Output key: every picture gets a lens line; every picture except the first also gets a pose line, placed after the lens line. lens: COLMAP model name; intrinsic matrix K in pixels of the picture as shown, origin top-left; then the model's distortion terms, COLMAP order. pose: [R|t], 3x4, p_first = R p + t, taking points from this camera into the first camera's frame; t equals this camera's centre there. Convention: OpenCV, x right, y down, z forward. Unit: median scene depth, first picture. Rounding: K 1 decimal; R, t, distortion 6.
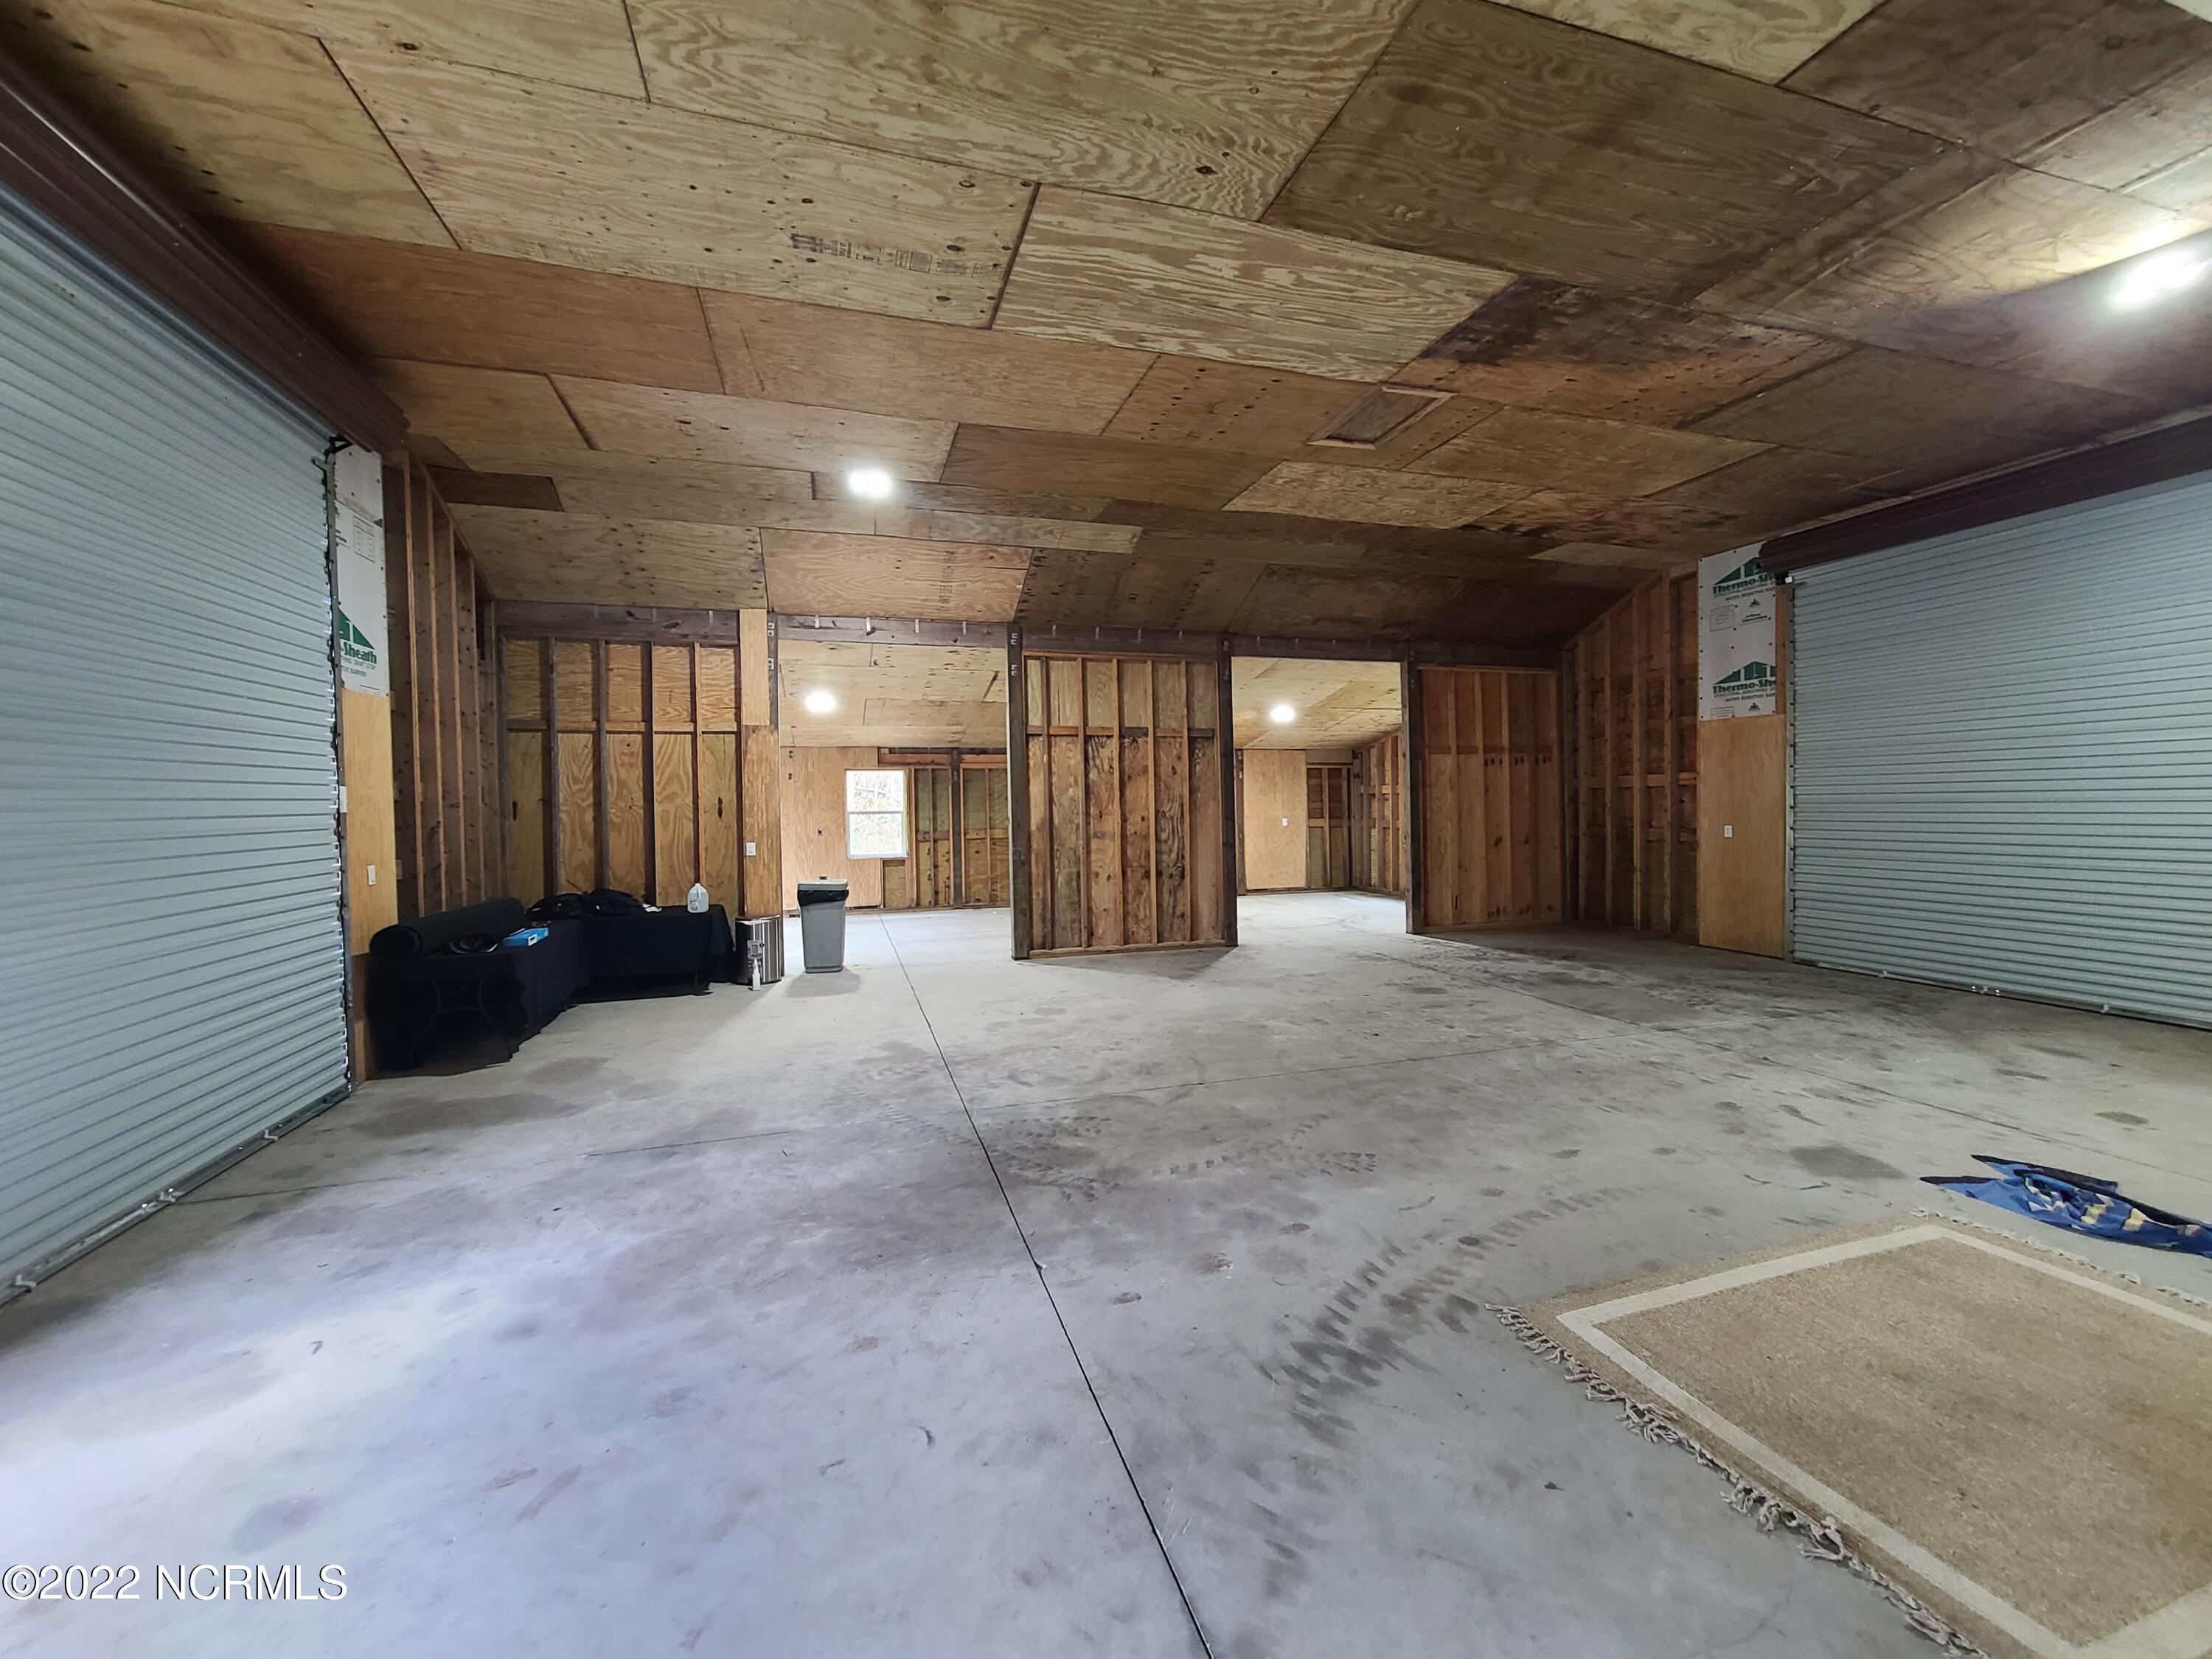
lens RADIAL K [[891.0, 0, 1118.8], [0, 891.0, 815.7], [0, 0, 1]] dist [0.002420, 0.000078]
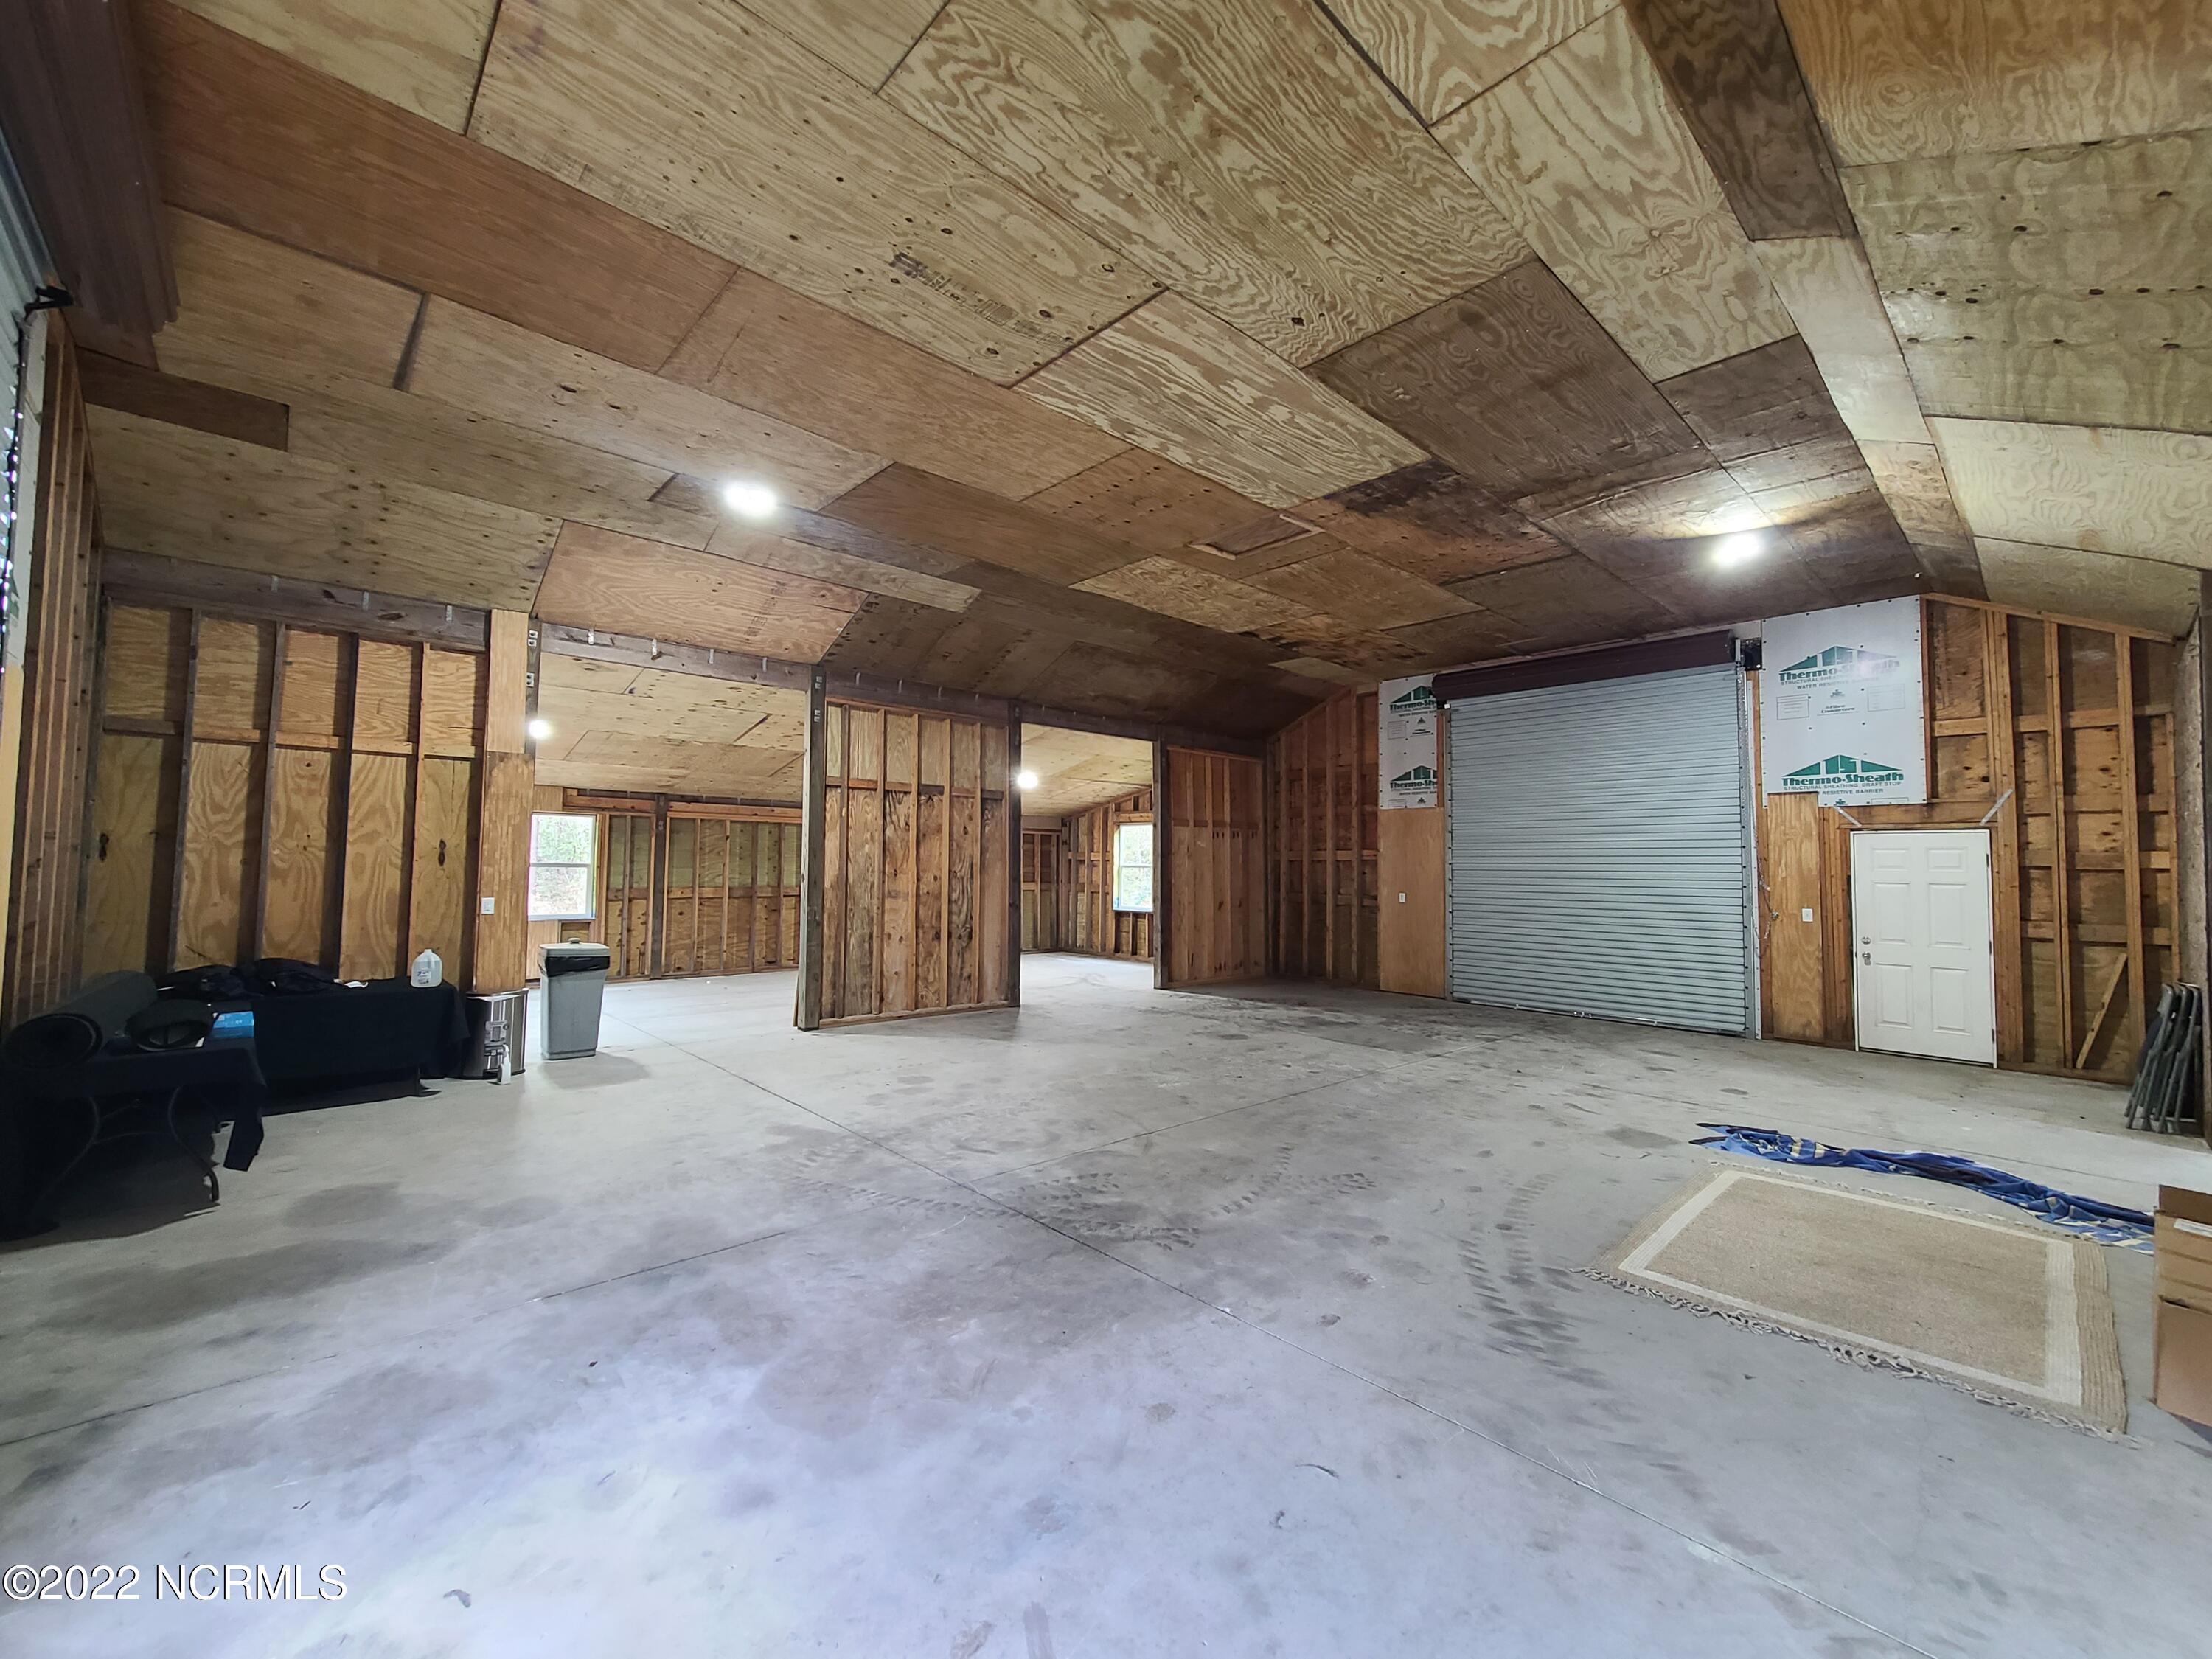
lens RADIAL K [[891.0, 0, 1109.7], [0, 891.0, 818.4], [0, 0, 1]] dist [0.002420, 0.000078]
pose [[0.905059, 0.049669, 0.422375, -0.269701], [-0.019843, 0.997007, -0.074724, 0.008988], [-0.424823, 0.059249, 0.903336, 0.039542]]
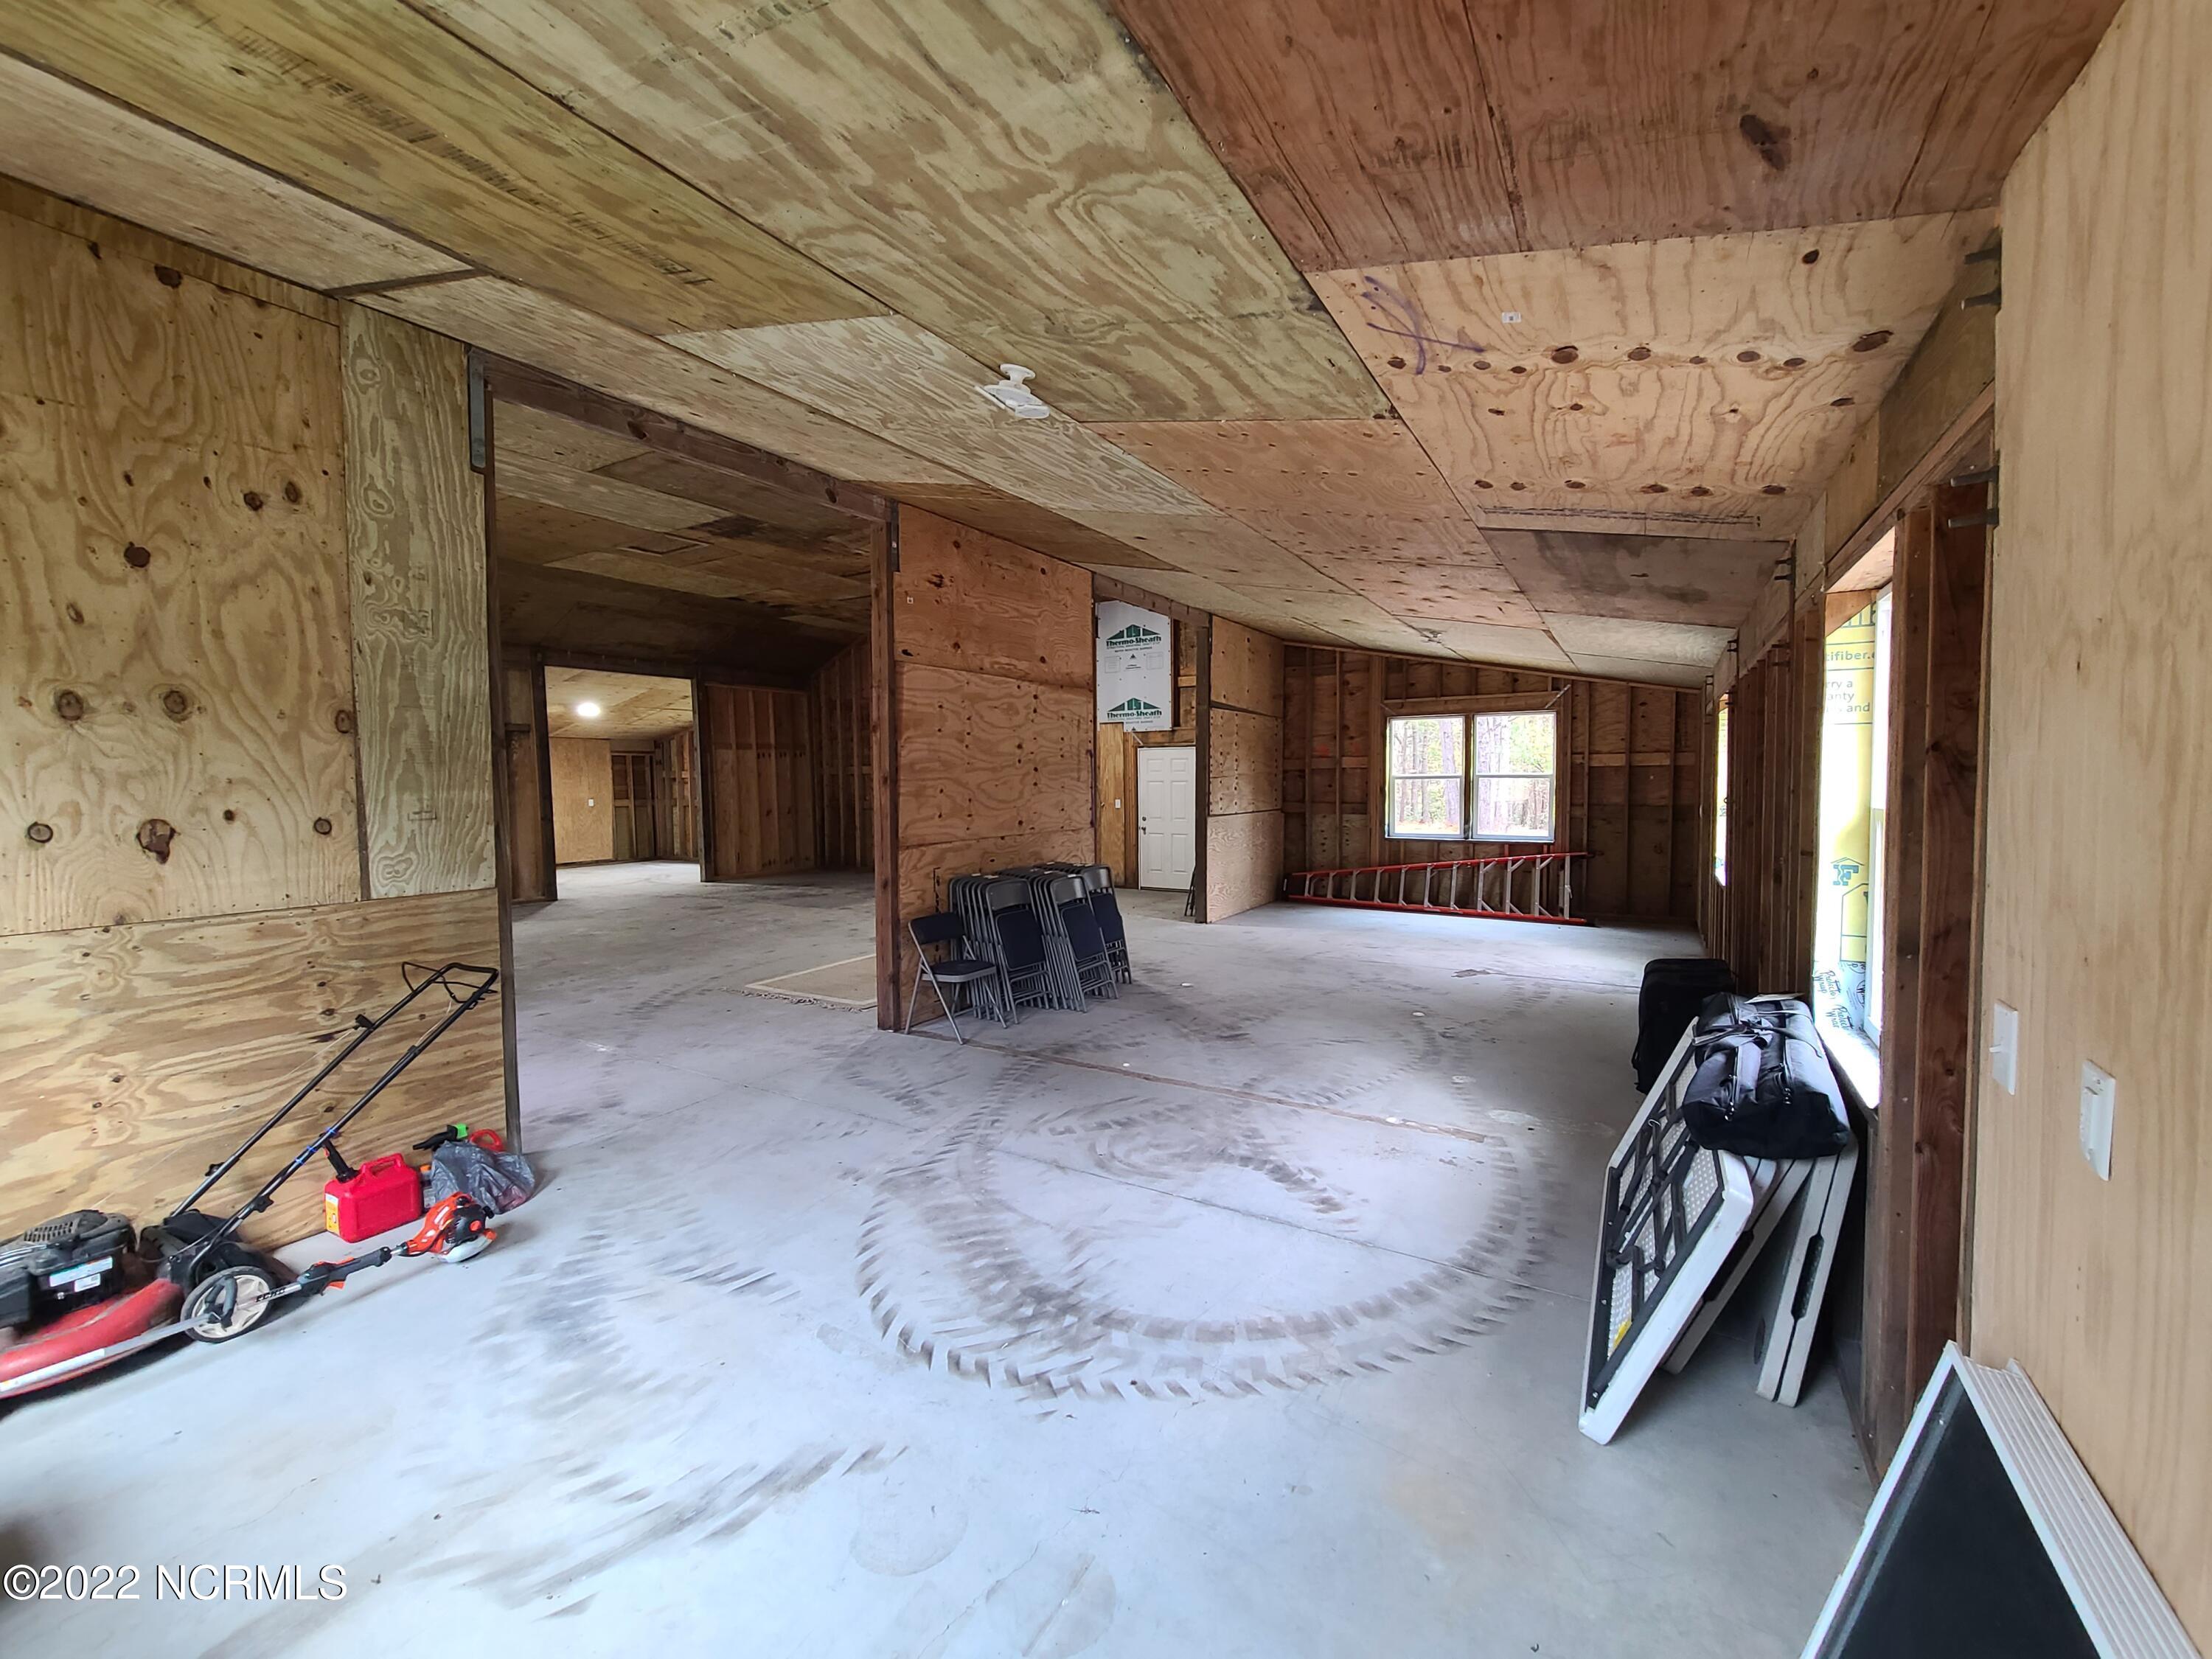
lens RADIAL K [[891.0, 0, 1104.0], [0, 891.0, 817.2], [0, 0, 1]] dist [0.002420, 0.000078]
pose [[0.751604, -0.025703, 0.659114, -0.141396], [0.012934, 0.999623, 0.024232, 0.013020], [-0.659488, -0.009689, 0.751653, -0.562919]]
